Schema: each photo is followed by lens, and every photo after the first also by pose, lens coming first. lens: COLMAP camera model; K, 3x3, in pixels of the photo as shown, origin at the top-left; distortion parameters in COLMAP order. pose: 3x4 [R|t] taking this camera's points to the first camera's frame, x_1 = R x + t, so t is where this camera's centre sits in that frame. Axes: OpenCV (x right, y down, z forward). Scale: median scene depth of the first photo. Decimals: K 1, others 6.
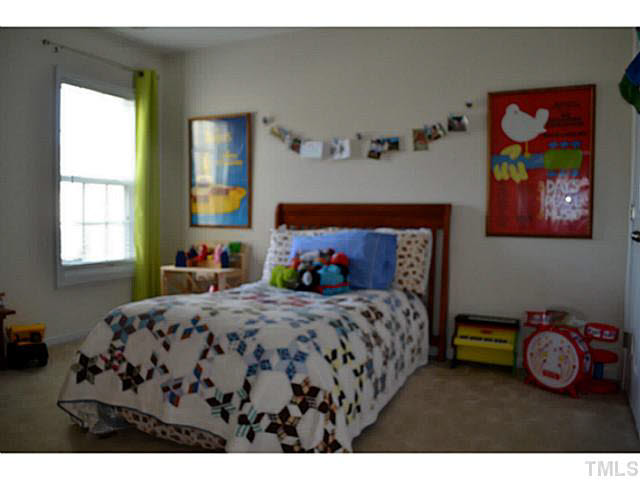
lens RADIAL K [[500.2, 0, 320.0], [0, 500.2, 240.0], [0, 0, 1]] dist [-0.109279, -0.000399]
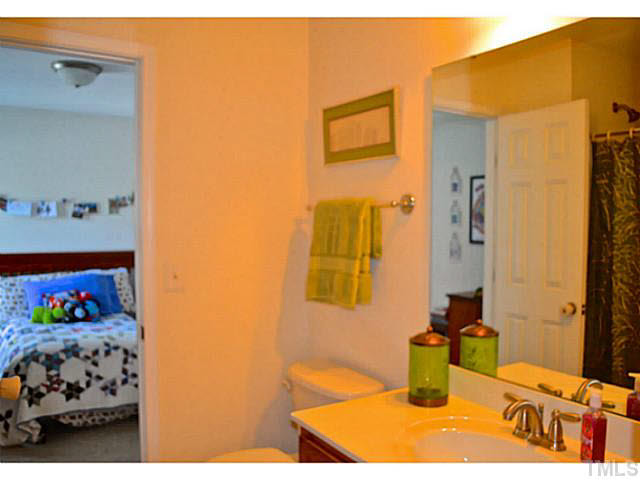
lens RADIAL K [[500.2, 0, 320.0], [0, 500.2, 240.0], [0, 0, 1]] dist [-0.109279, -0.000399]
pose [[0.540427, -0.038789, 0.840496, -0.794757], [0.052250, 0.998556, 0.012487, -0.108407], [-0.839767, 0.037167, 0.541674, -0.311116]]
